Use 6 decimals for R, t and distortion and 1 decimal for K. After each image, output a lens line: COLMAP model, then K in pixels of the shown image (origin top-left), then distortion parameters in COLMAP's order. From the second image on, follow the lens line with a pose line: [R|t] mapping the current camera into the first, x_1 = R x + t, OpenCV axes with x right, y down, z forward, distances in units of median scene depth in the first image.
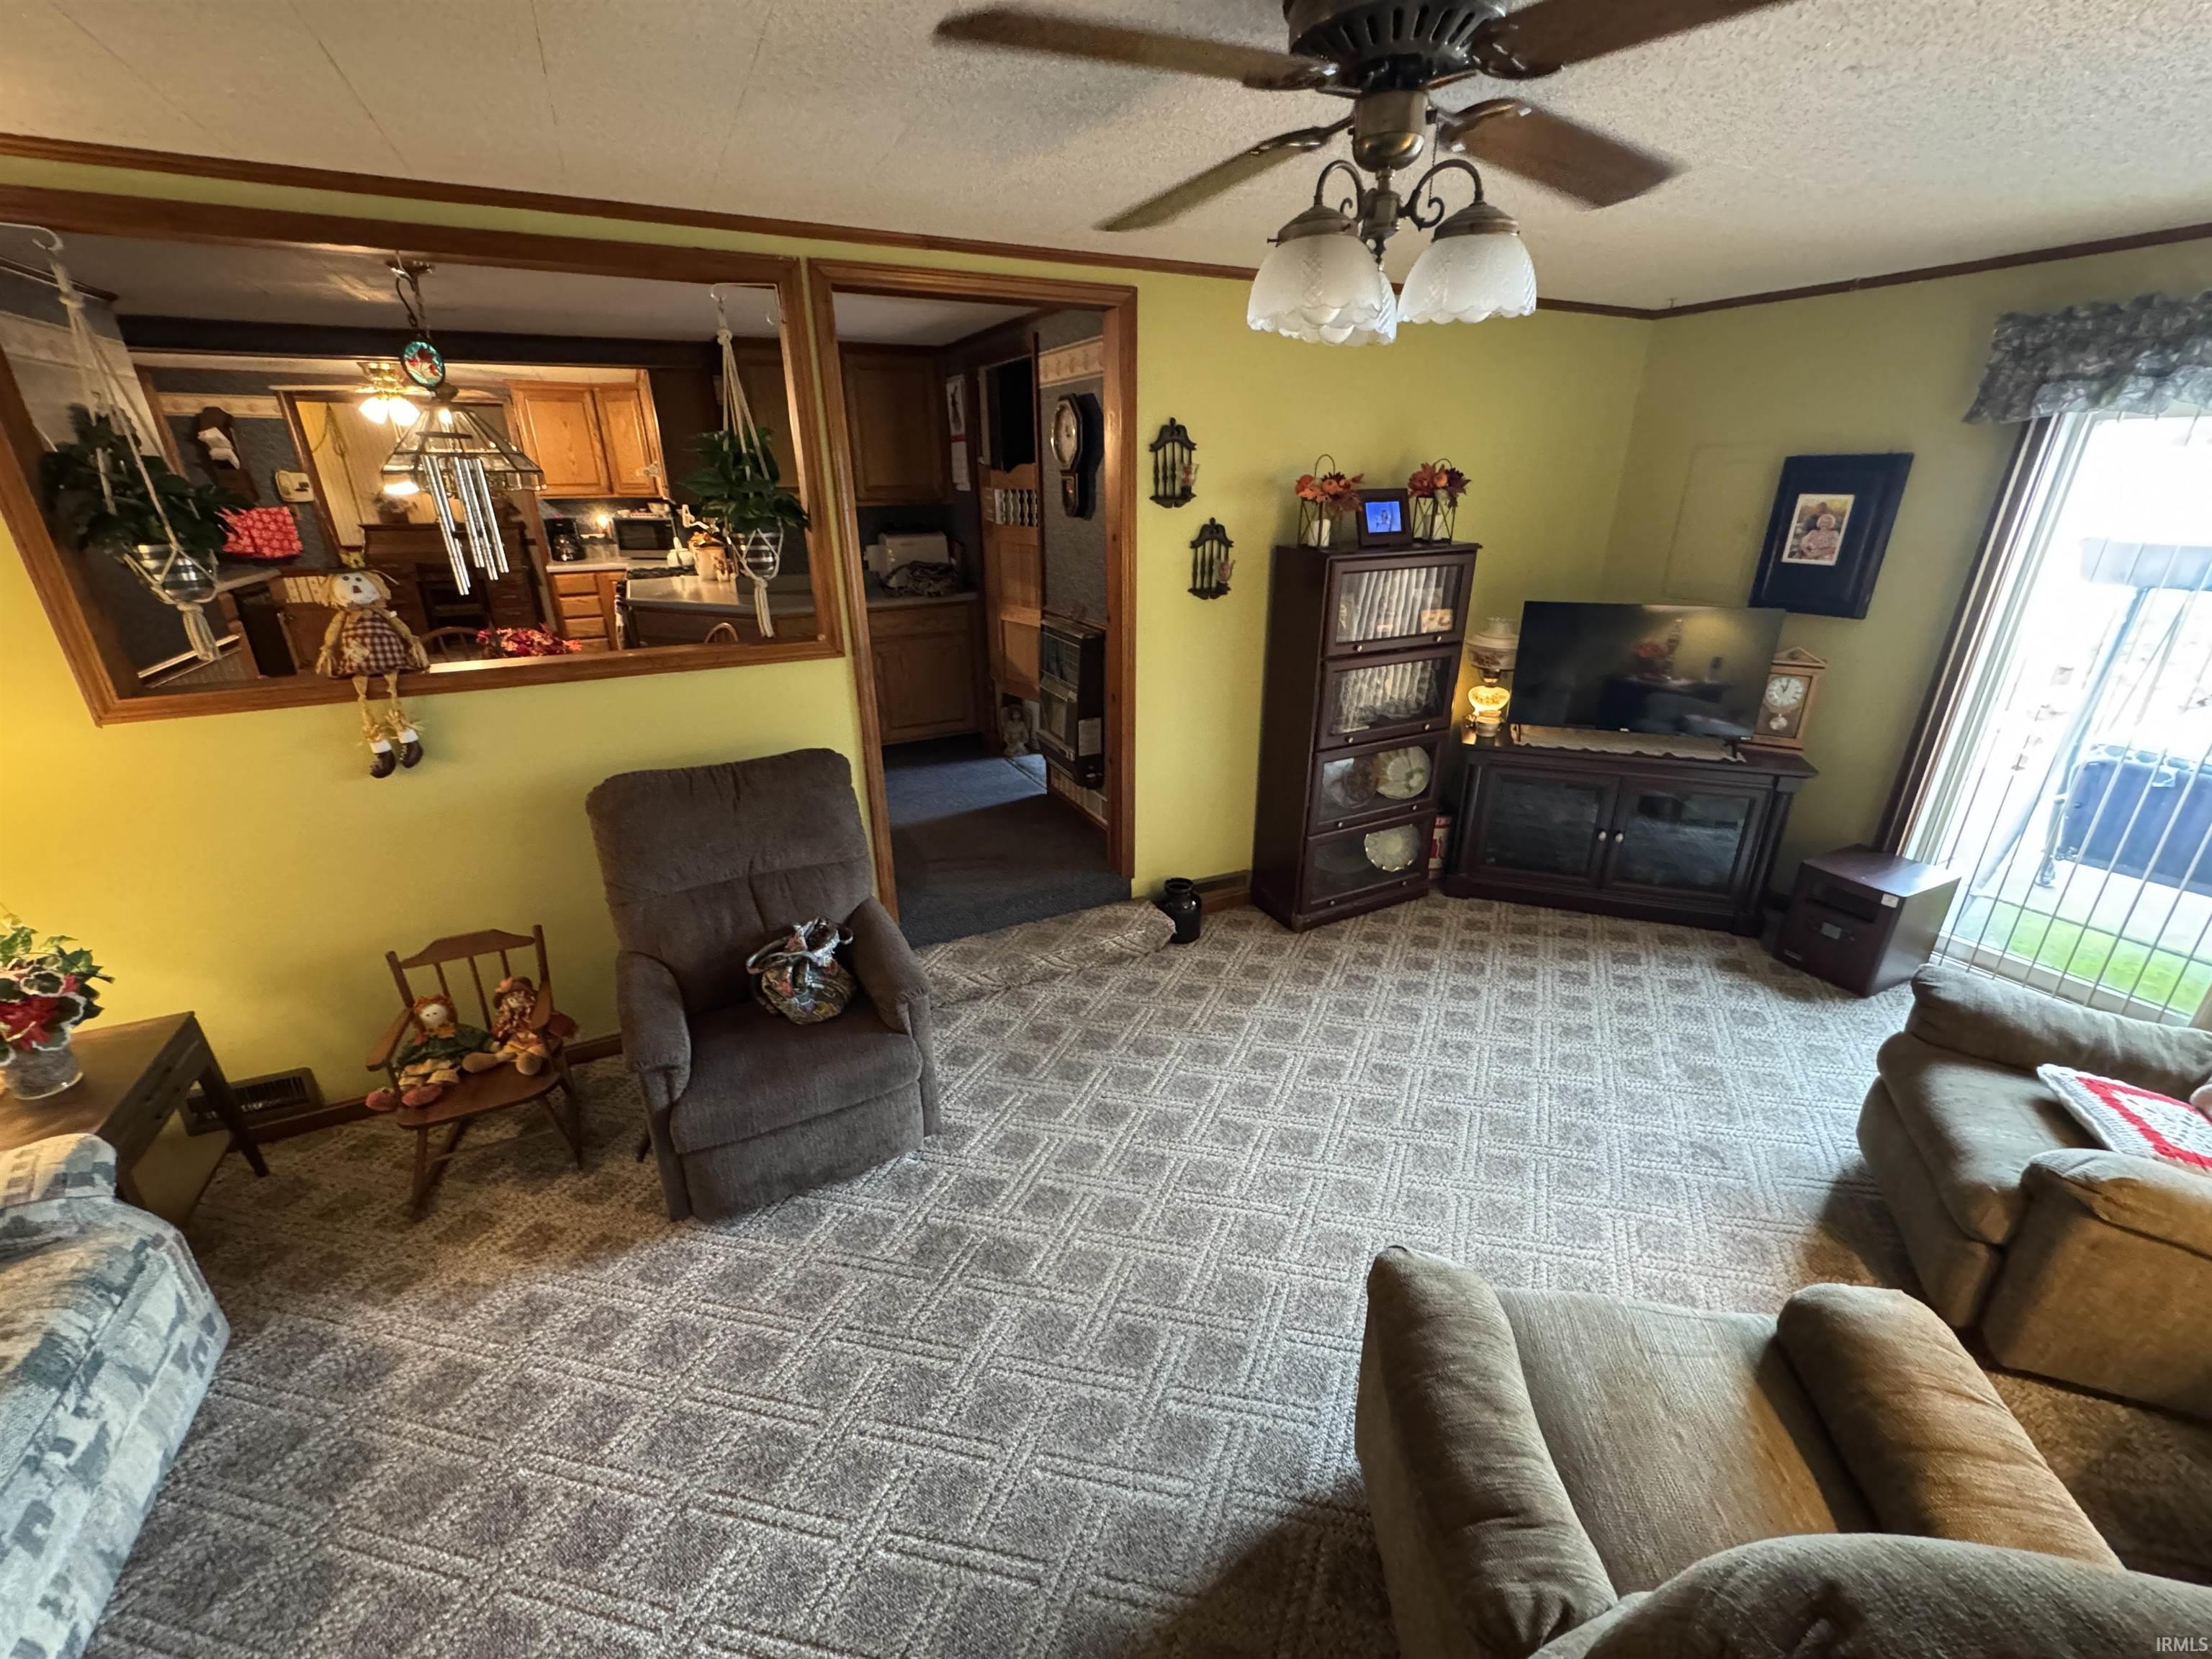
lens RADIAL K [[887.6, 0, 1107.9], [0, 887.6, 826.1], [0, 0, 1]] dist [0.000667, 0.000602]
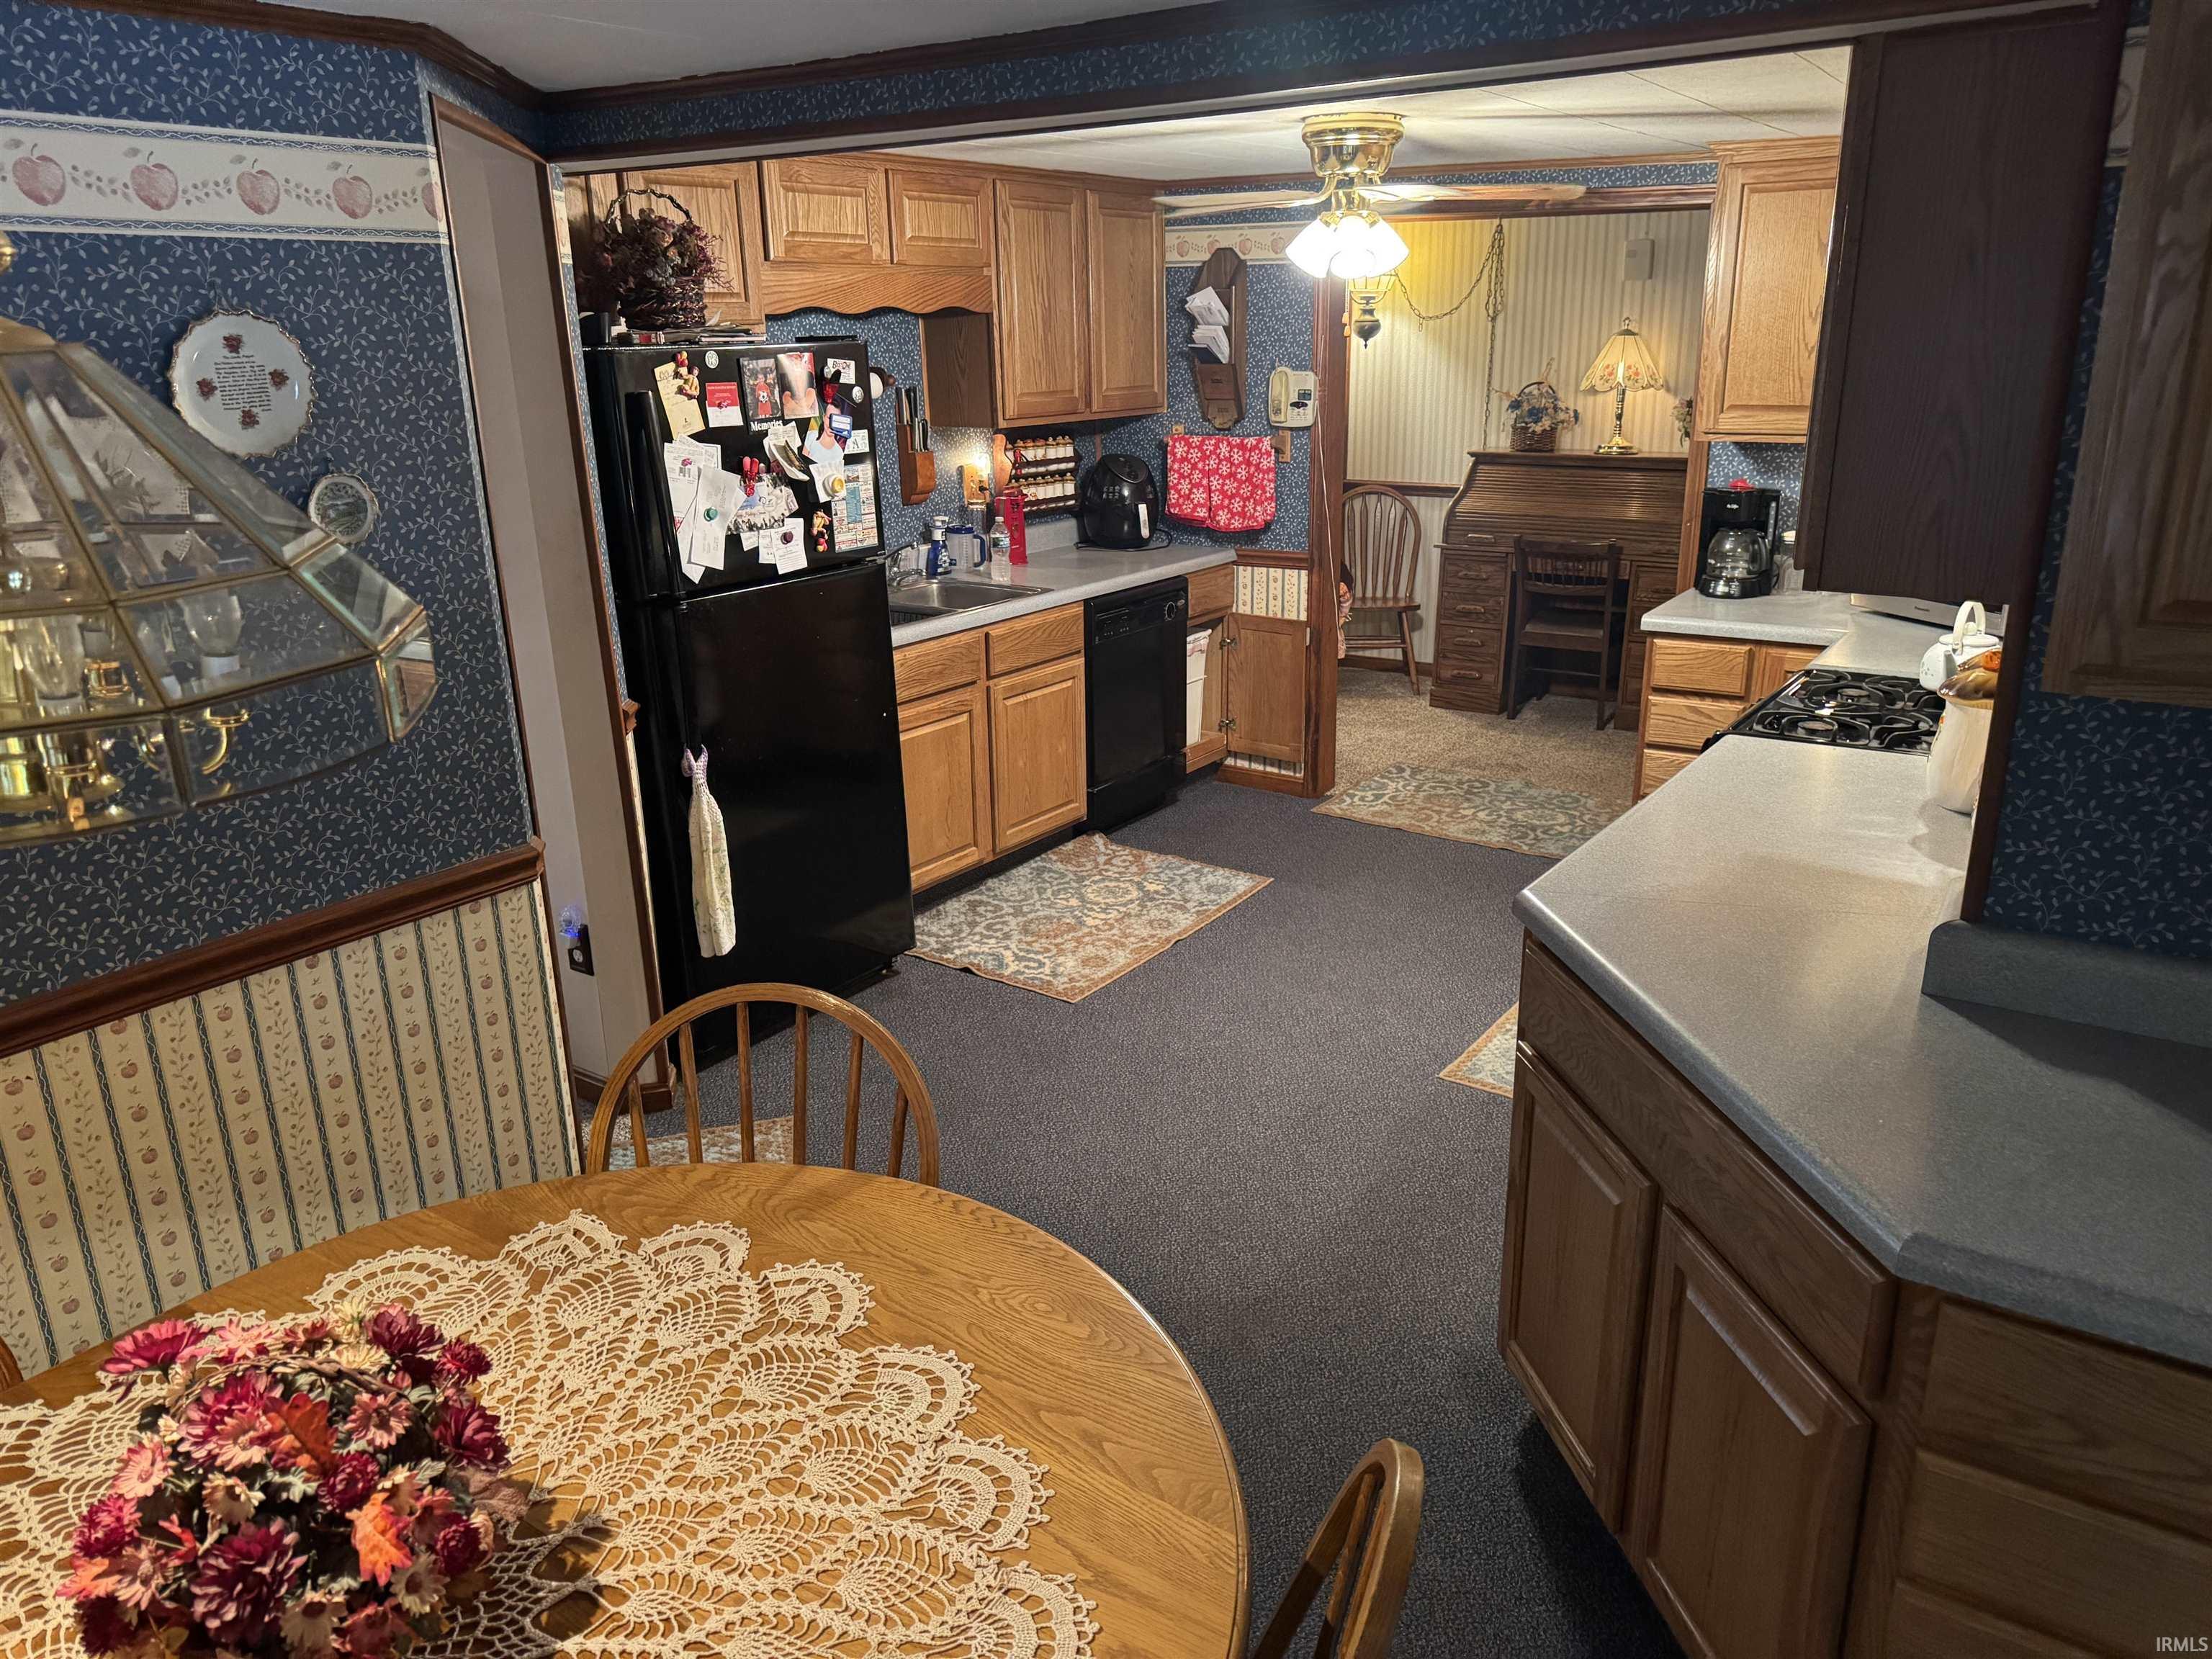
lens RADIAL K [[1569.3, 0, 1105.7], [0, 1569.3, 844.2], [0, 0, 1]] dist [0.044398, -0.022571]
pose [[0.481086, 0.273568, -0.832897, -0.156393], [-0.307305, 0.942407, 0.132035, -0.230432], [0.821048, 0.192433, 0.537447, 0.486232]]
